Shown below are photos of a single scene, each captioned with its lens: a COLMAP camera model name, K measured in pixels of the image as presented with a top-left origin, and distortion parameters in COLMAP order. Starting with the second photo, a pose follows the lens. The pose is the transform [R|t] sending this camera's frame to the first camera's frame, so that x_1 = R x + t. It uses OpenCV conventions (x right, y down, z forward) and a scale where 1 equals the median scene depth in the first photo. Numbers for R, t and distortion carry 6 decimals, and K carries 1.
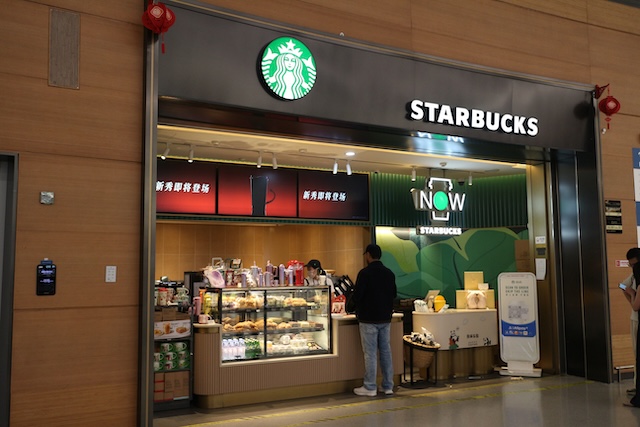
lens RADIAL K [[634.1, 0, 320.1], [0, 634.1, 213.1], [0, 0, 1]] dist [-0.014194, 0.000000]
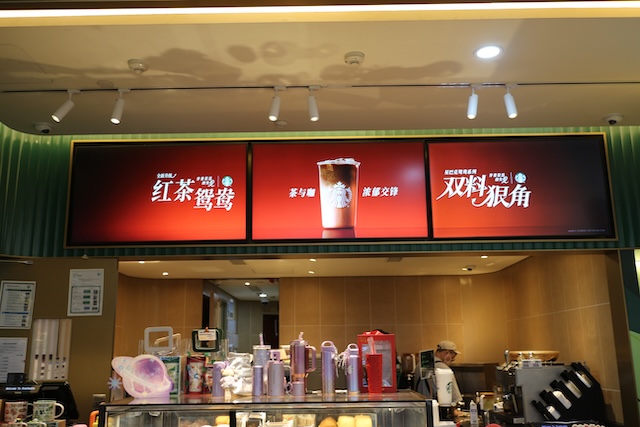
lens RADIAL K [[634.1, 0, 319.5], [0, 634.1, 213.9], [0, 0, 1]] dist [-0.014194, 0.000000]
pose [[0.864693, -0.112761, -0.489481, 0.133064], [0.052917, 0.989504, -0.134470, 0.050639], [0.499506, 0.090374, 0.861583, 0.592382]]
